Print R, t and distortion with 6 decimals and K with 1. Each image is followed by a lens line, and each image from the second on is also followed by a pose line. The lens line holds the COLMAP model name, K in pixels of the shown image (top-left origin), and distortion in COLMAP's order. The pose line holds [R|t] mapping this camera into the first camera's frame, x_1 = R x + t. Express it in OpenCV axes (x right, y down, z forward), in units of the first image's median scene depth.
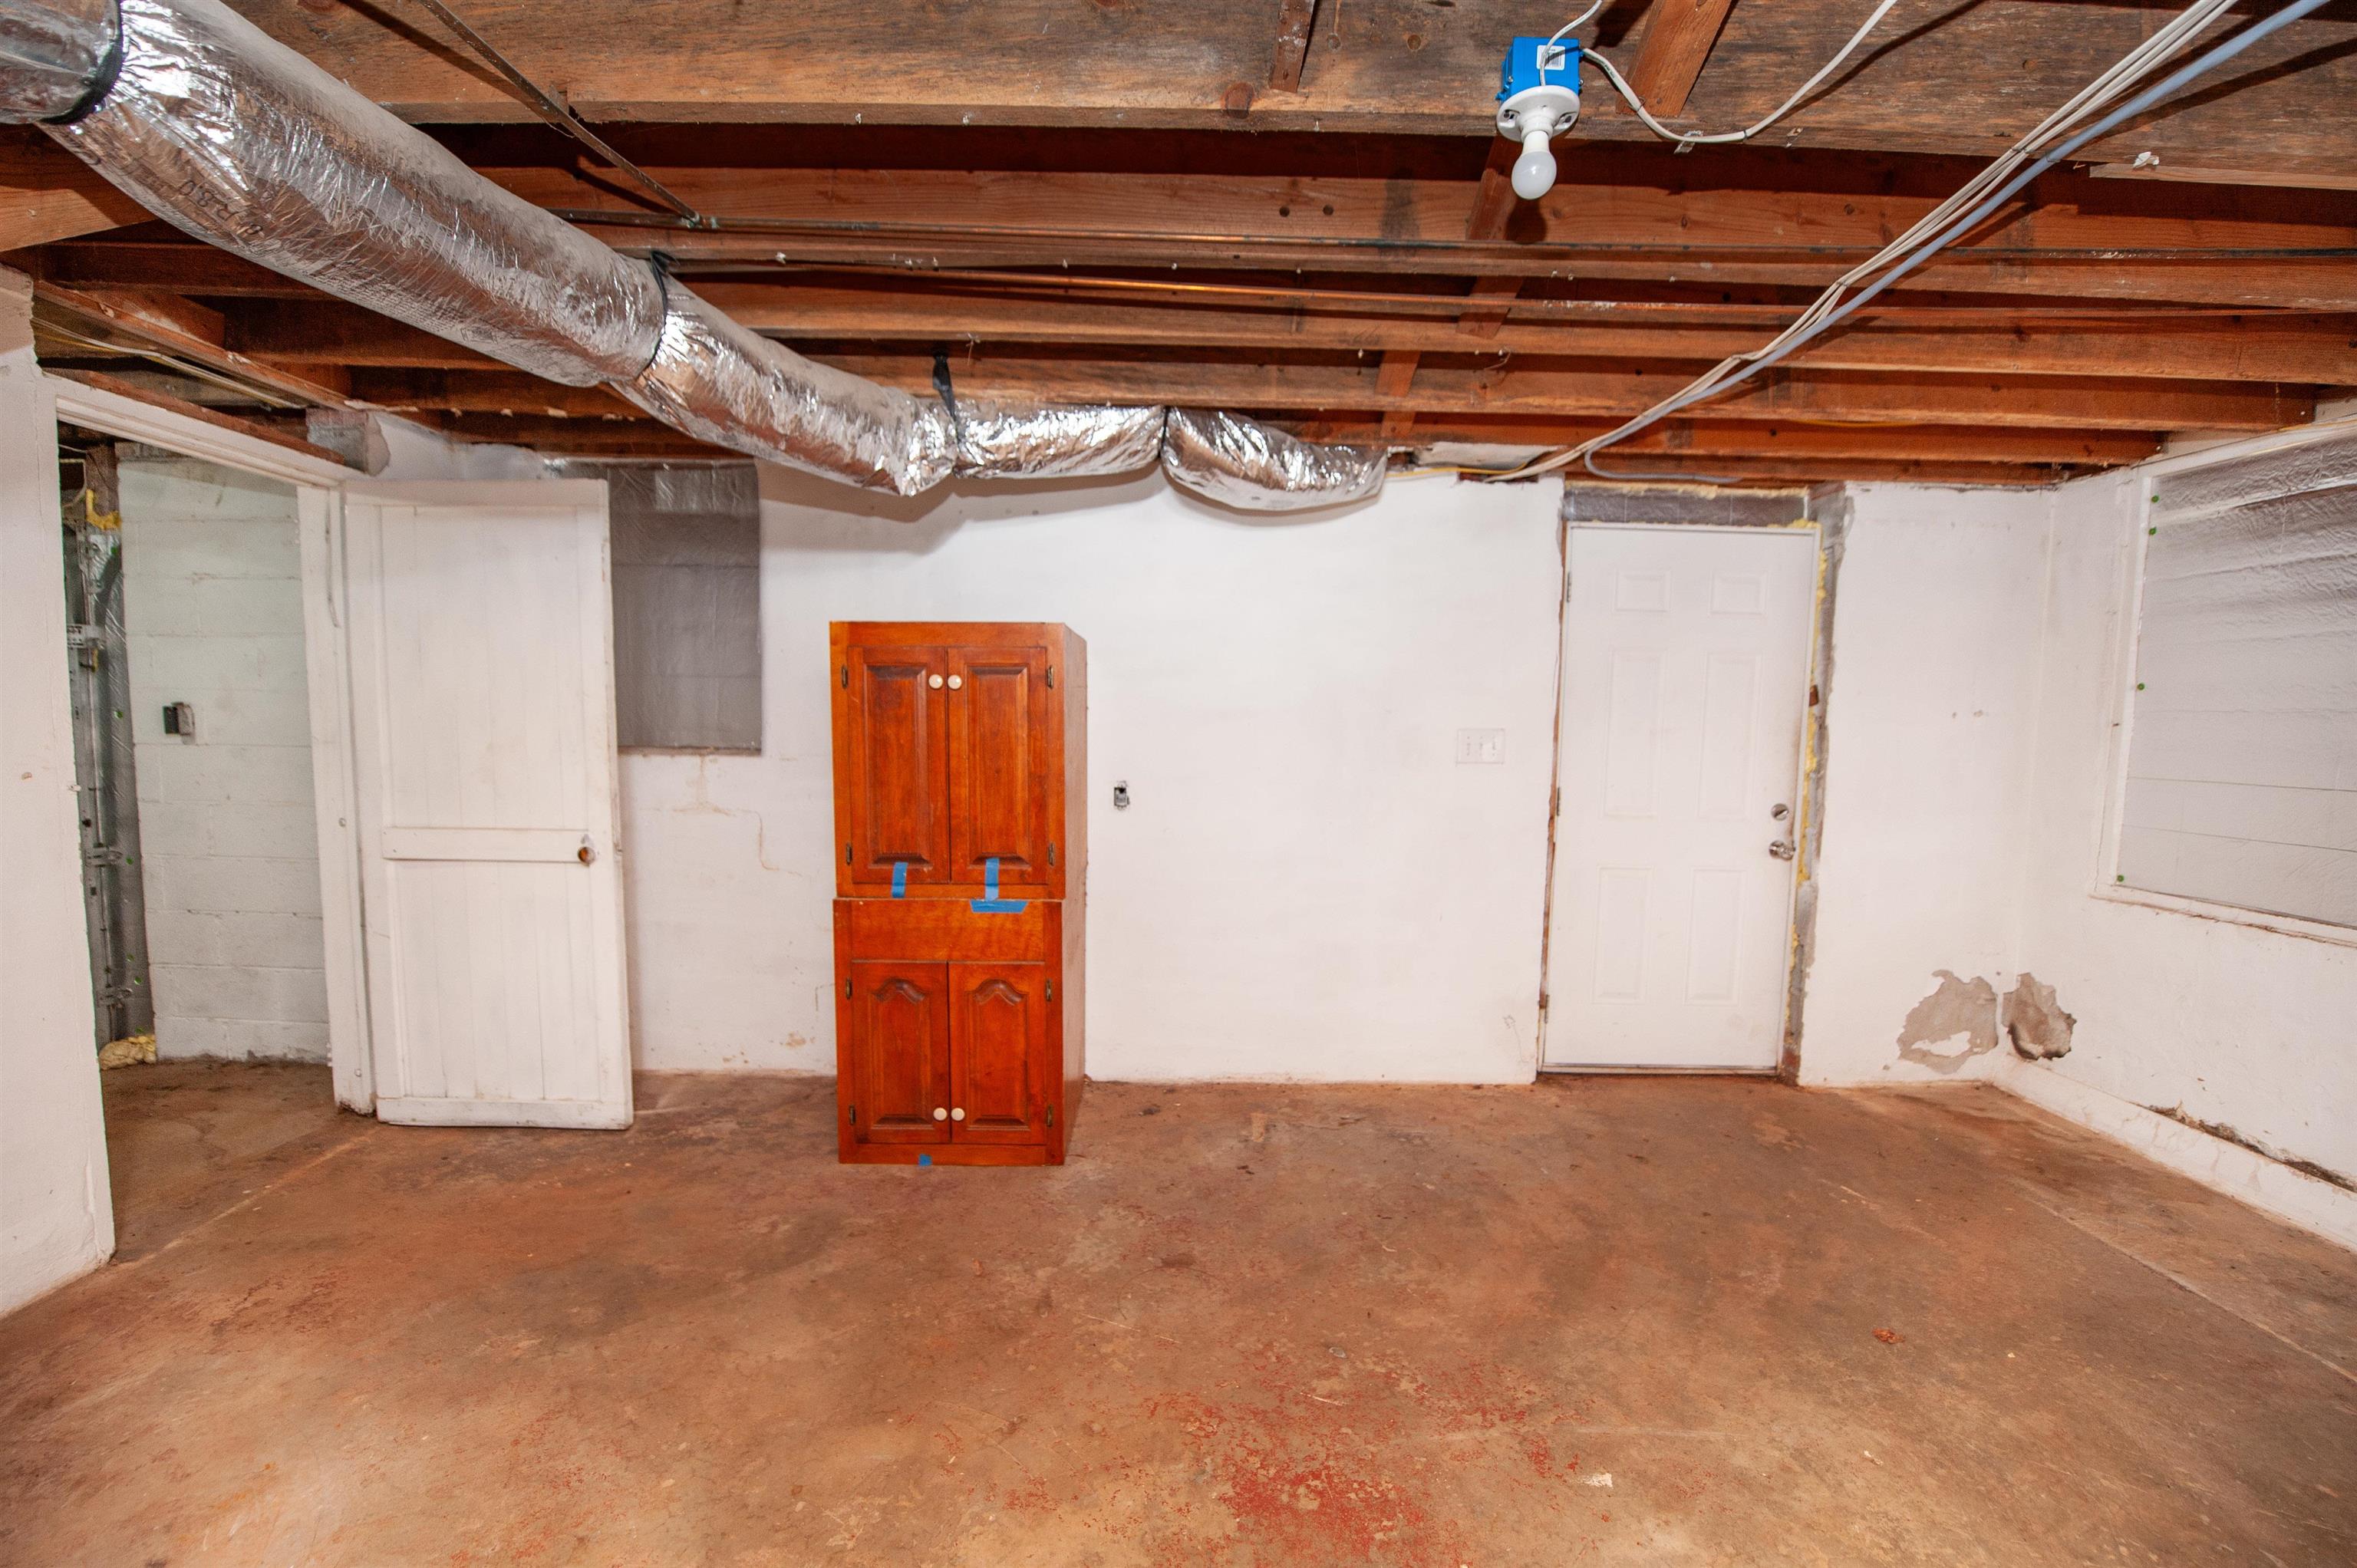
lens RADIAL K [[944.1, 0, 1178.5], [0, 944.1, 794.1], [0, 0, 1]] dist [-0.016518, -0.003080]
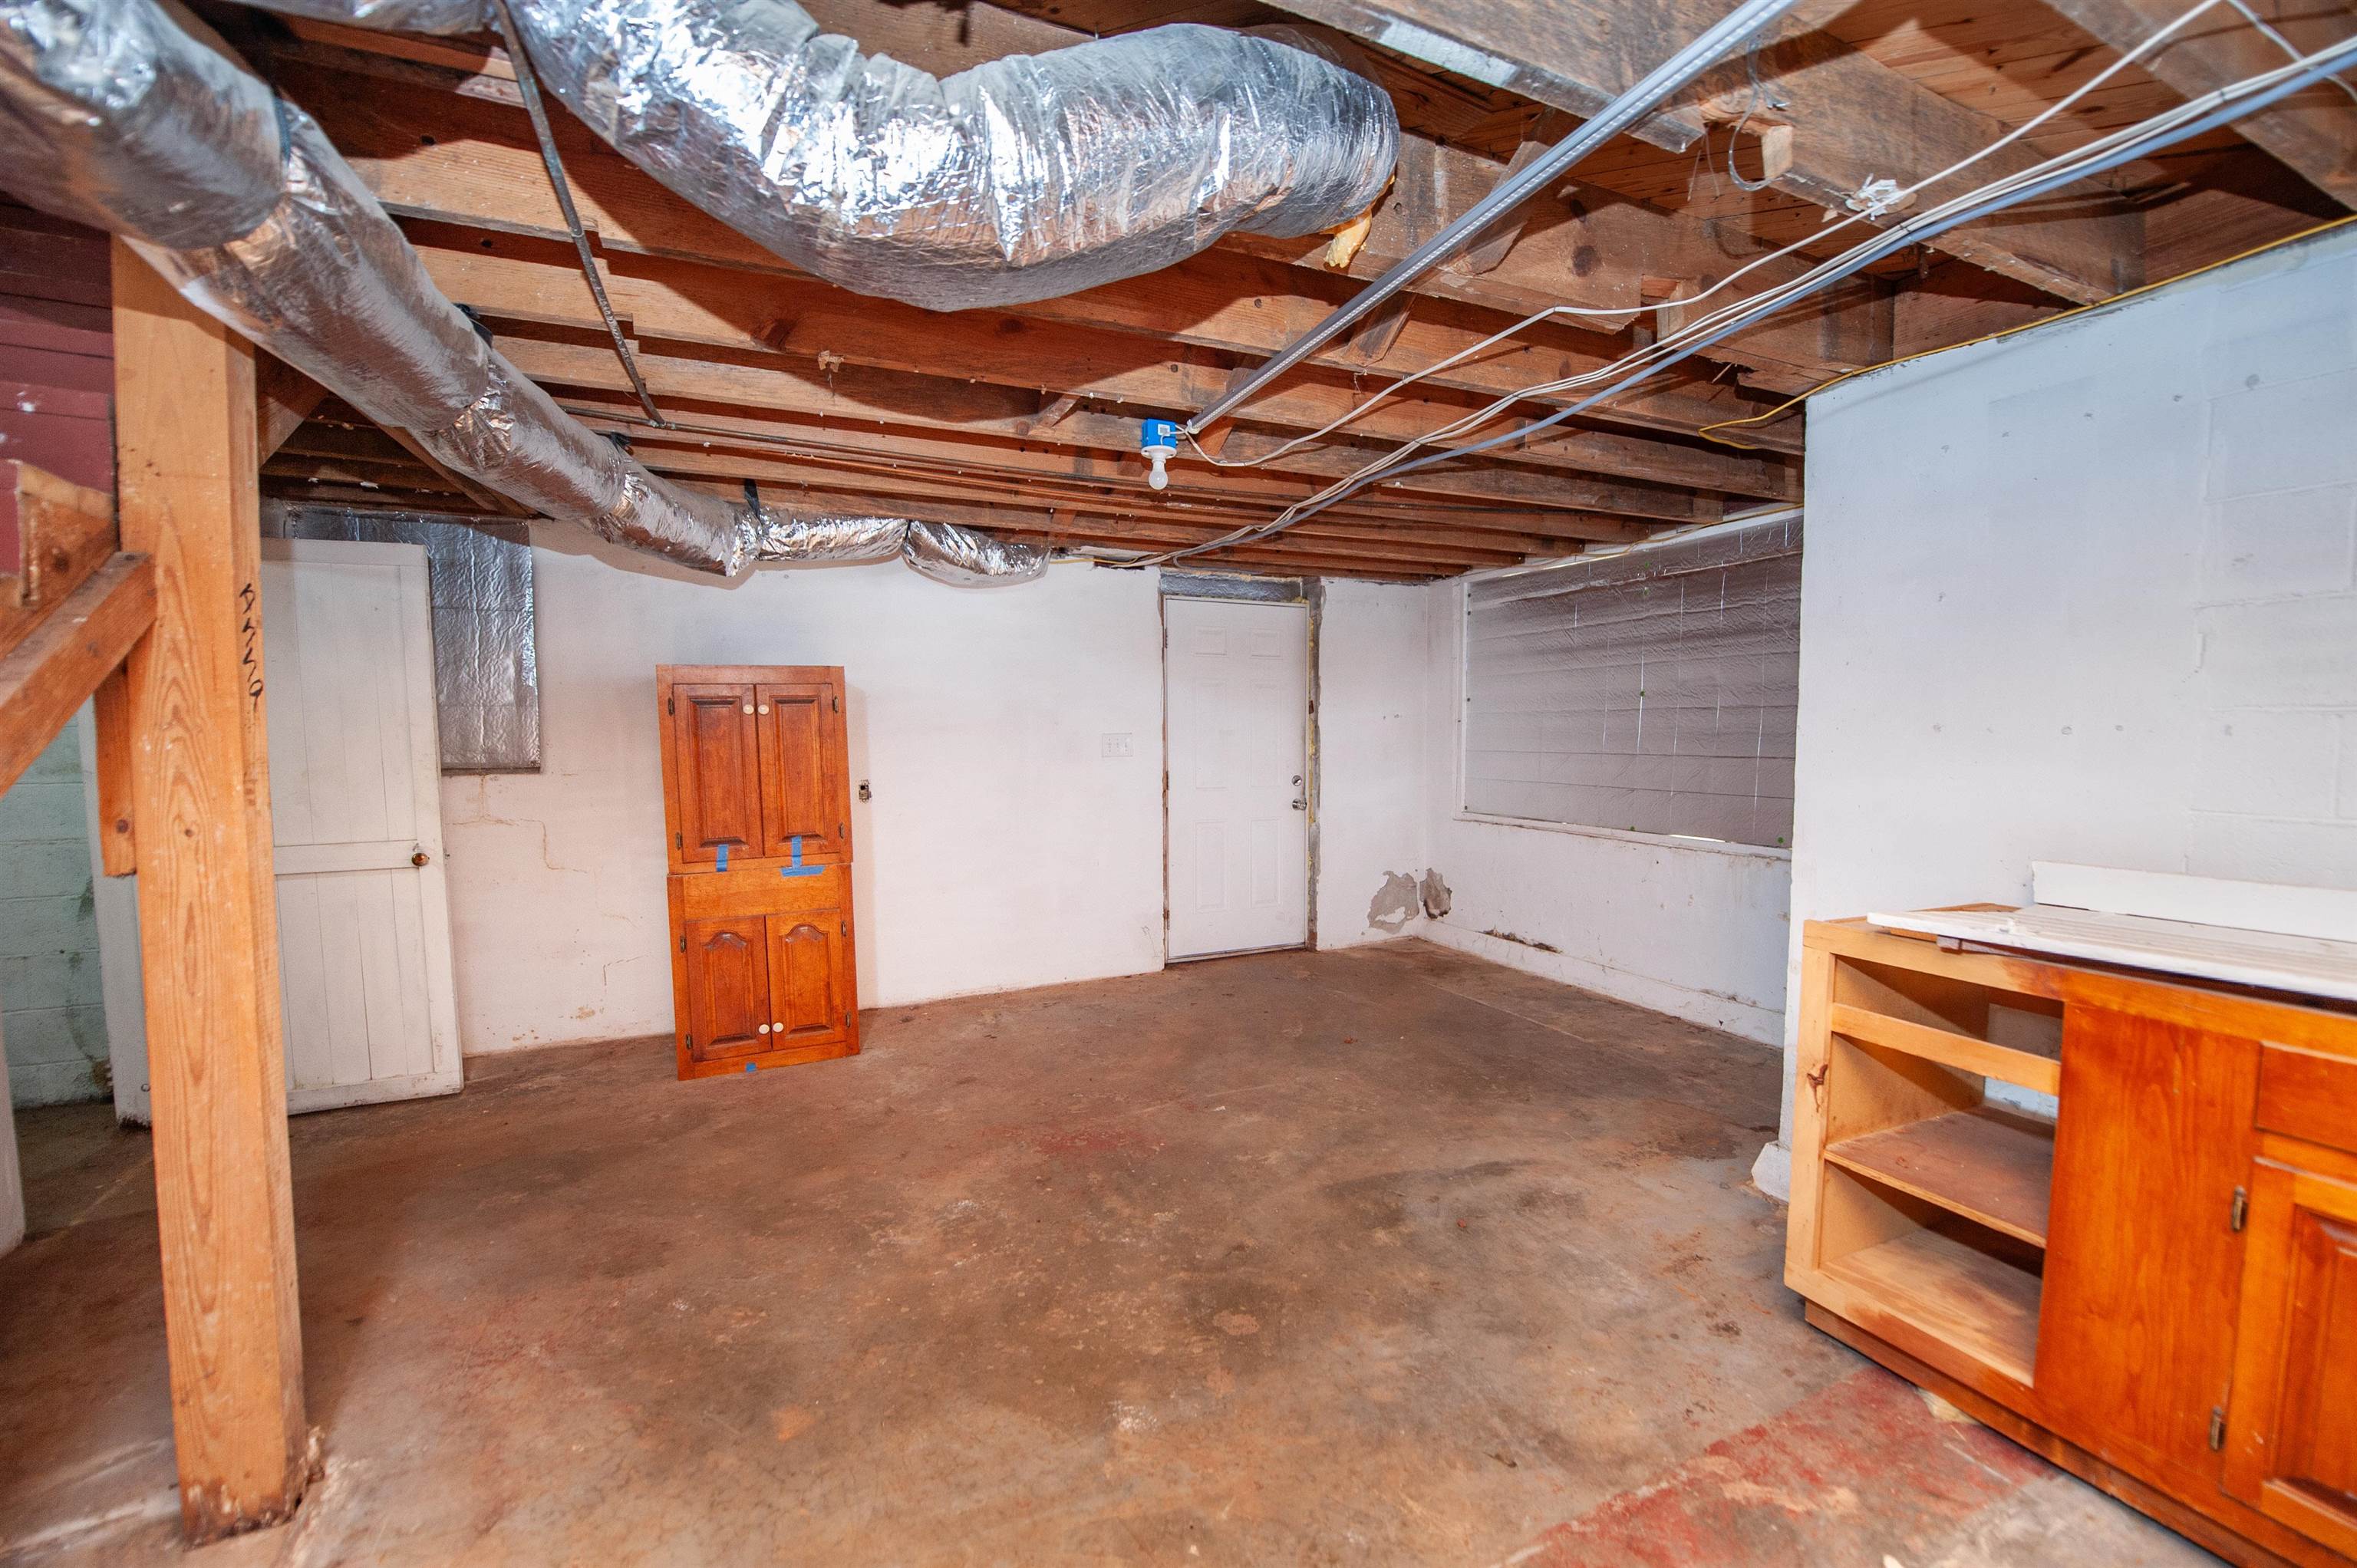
lens RADIAL K [[944.1, 0, 1184.3], [0, 944.1, 794.9], [0, 0, 1]] dist [-0.016518, -0.003080]
pose [[0.910912, -0.052430, 0.409257, -0.224467], [0.055566, 0.998446, 0.004233, 0.030647], [-0.408843, 0.018885, 0.912409, -0.454321]]
